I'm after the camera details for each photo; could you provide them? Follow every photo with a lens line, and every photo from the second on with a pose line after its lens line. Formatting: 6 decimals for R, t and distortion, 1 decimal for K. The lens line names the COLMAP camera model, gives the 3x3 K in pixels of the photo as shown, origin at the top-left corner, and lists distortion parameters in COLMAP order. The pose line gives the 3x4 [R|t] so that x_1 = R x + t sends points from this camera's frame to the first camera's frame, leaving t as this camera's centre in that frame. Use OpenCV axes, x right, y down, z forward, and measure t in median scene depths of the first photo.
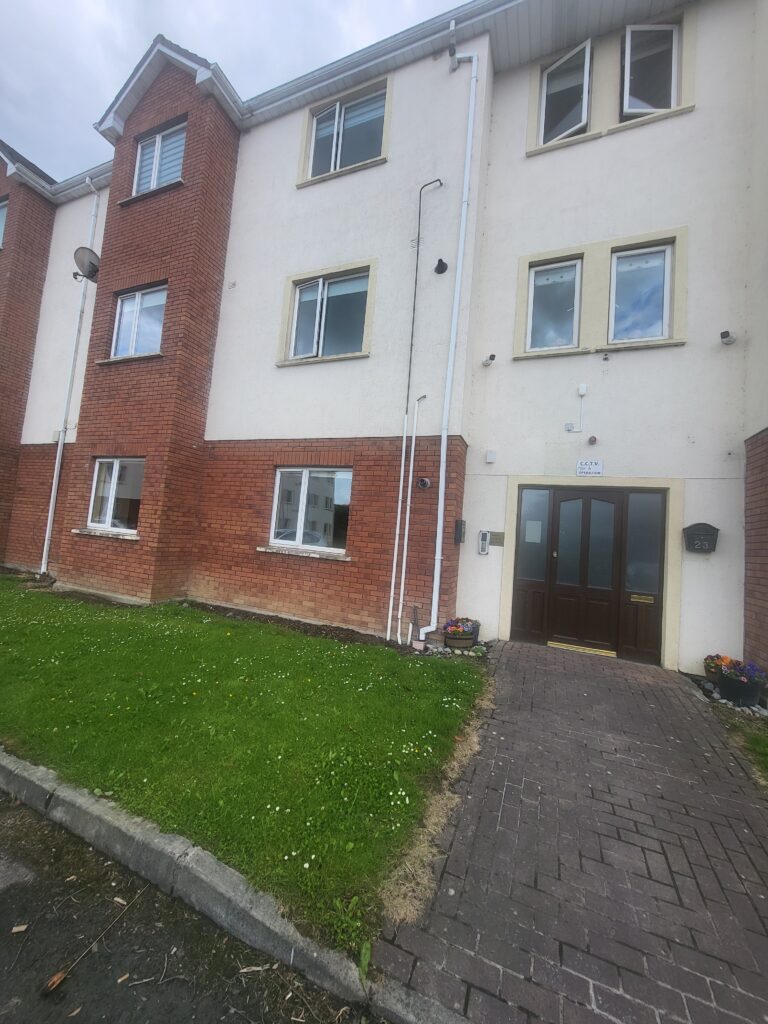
lens RADIAL K [[401.6, 0, 388.4], [0, 401.6, 509.0], [0, 0, 1]] dist [0.005130, -0.000801]
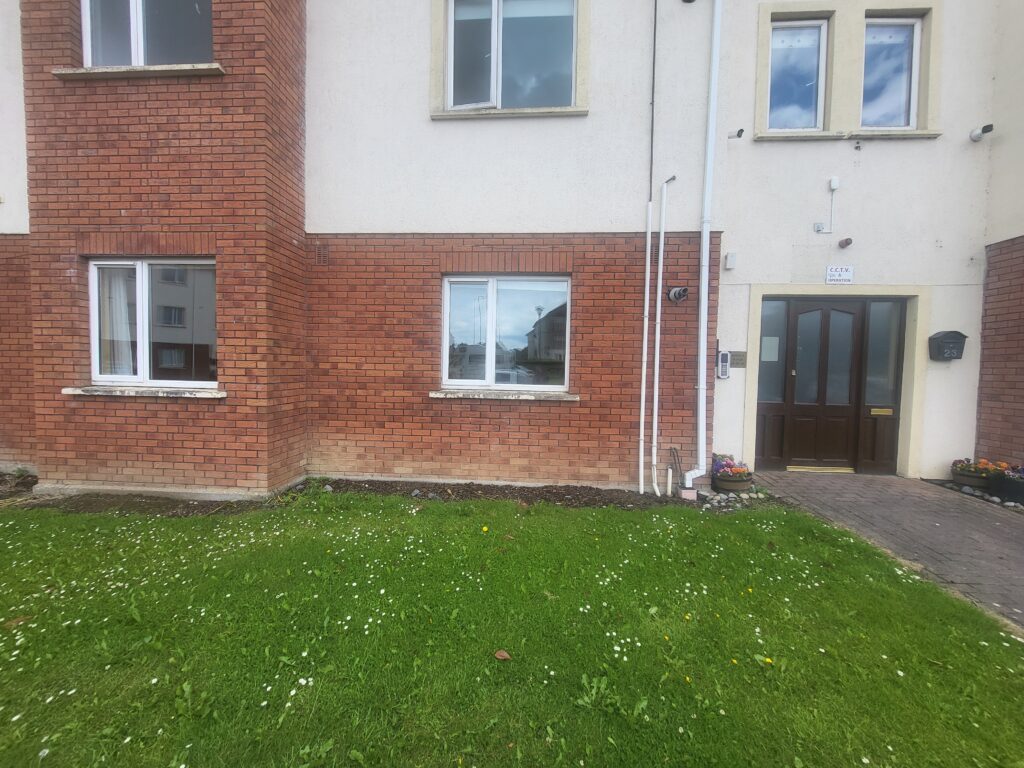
lens RADIAL K [[401.6, 0, 509.4], [0, 401.6, 383.8], [0, 0, 1]] dist [0.005130, -0.000801]
pose [[0.944793, -0.079967, 0.317760, -0.452474], [0.038929, 0.990288, 0.133467, -0.008283], [-0.325347, -0.113728, 0.938731, 0.325602]]
